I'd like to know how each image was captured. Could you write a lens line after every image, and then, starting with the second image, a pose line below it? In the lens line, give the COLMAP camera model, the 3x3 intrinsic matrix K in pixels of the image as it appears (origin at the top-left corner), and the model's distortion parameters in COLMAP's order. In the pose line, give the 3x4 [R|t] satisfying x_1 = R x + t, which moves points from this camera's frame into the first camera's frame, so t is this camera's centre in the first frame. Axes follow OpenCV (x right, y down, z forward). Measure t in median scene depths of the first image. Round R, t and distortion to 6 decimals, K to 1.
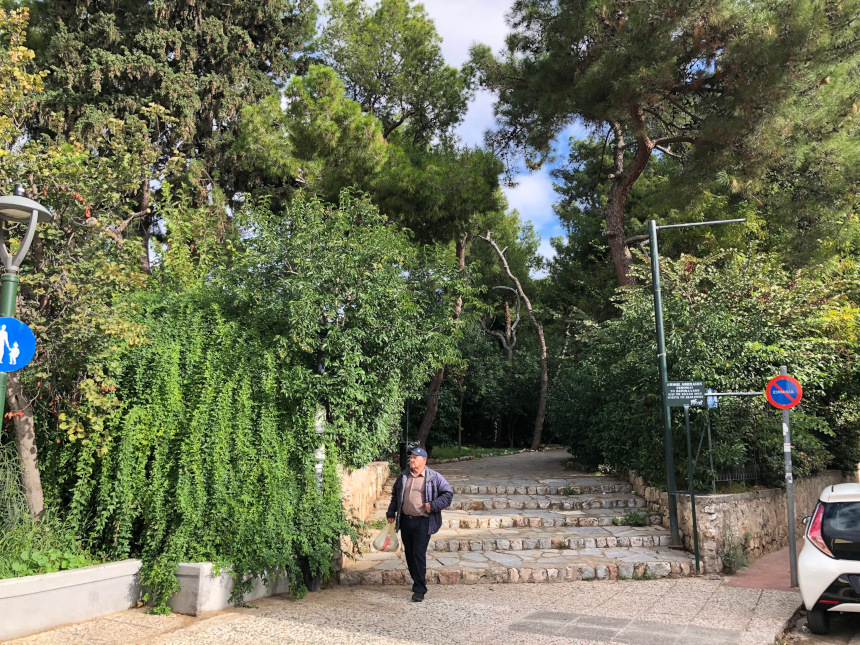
lens RADIAL K [[704.8, 0, 425.5], [0, 704.8, 320.6], [0, 0, 1]] dist [0.010613, -0.000821]
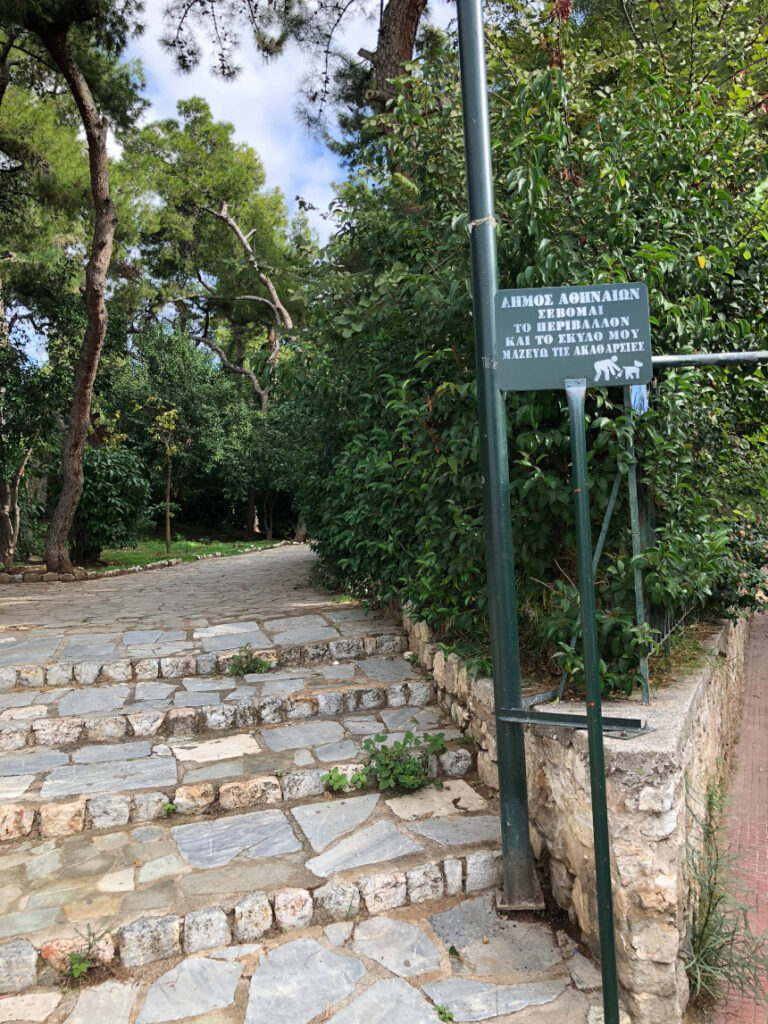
lens RADIAL K [[839.1, 0, 391.7], [0, 839.1, 511.7], [0, 0, 1]] dist [0.010613, -0.000821]
pose [[0.976927, -0.033312, 0.210962, 0.039149], [0.001316, 0.988682, 0.150023, 0.019150], [-0.213572, -0.146284, 0.965913, 0.116104]]
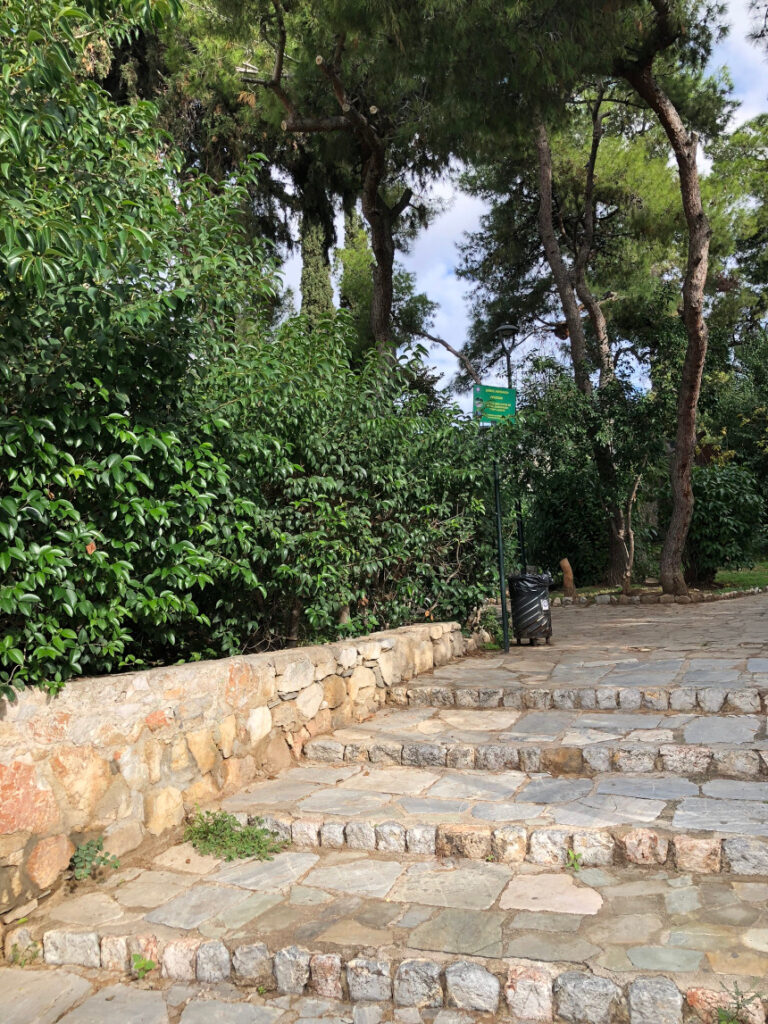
lens RADIAL K [[839.1, 0, 391.7], [0, 839.1, 511.7], [0, 0, 1]] dist [0.010613, -0.000821]
pose [[0.882016, -0.094154, -0.461717, 0.038416], [0.143285, 0.987027, 0.072440, 0.019631], [0.448906, -0.130050, 0.884065, 0.118997]]
